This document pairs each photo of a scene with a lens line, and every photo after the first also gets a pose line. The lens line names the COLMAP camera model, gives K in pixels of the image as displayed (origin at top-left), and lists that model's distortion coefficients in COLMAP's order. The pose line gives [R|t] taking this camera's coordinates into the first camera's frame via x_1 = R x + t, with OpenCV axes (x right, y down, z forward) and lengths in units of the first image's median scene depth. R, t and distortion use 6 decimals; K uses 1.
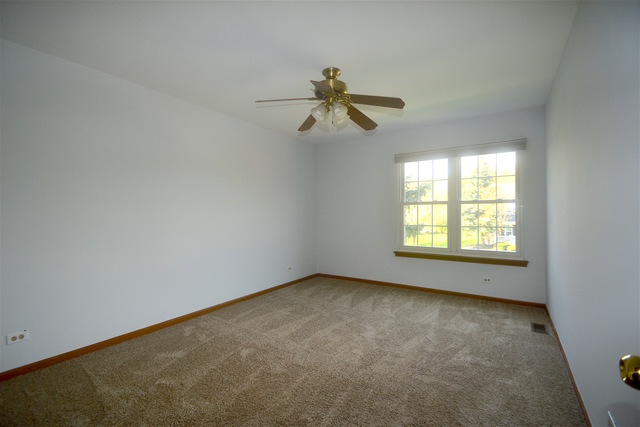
lens RADIAL K [[286.7, 0, 314.8], [0, 286.7, 215.1], [0, 0, 1]] dist [0.016716, -0.015608]
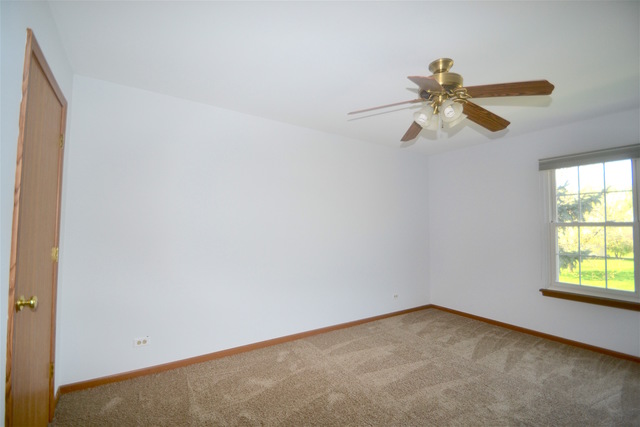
lens RADIAL K [[286.7, 0, 314.8], [0, 286.7, 215.1], [0, 0, 1]] dist [0.016716, -0.015608]
pose [[0.923489, -0.000301, -0.383625, 0.033557], [-0.018207, 0.998838, -0.044612, -0.030042], [0.383193, 0.048183, 0.922411, 0.119743]]
